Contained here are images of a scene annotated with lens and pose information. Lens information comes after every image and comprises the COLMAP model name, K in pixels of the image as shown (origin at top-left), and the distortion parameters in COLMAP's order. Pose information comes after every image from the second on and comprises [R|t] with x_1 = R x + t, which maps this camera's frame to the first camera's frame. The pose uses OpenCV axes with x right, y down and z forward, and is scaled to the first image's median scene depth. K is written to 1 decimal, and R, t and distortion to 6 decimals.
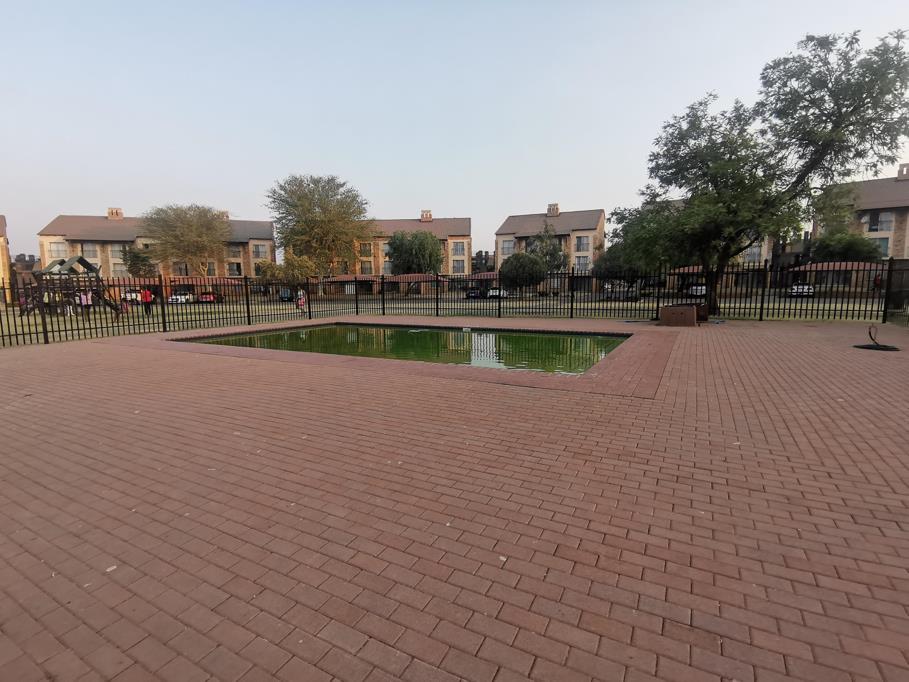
lens RADIAL K [[439.2, 0, 454.5], [0, 439.2, 341.0], [0, 0, 1]] dist [0.000559, -0.018211]
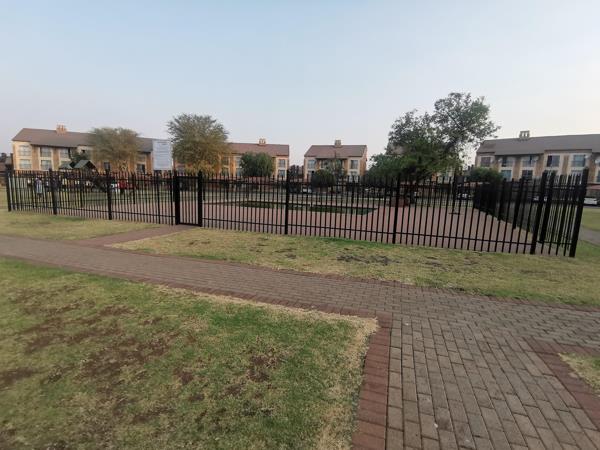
lens RADIAL K [[289.9, 0, 300.0], [0, 289.9, 225.0], [0, 0, 1]] dist [0.000559, -0.018211]
pose [[0.992986, 0.029250, 0.114553, -0.048046], [-0.030512, 0.999491, 0.009275, 0.015099], [-0.114224, -0.012705, 0.993374, -0.125451]]
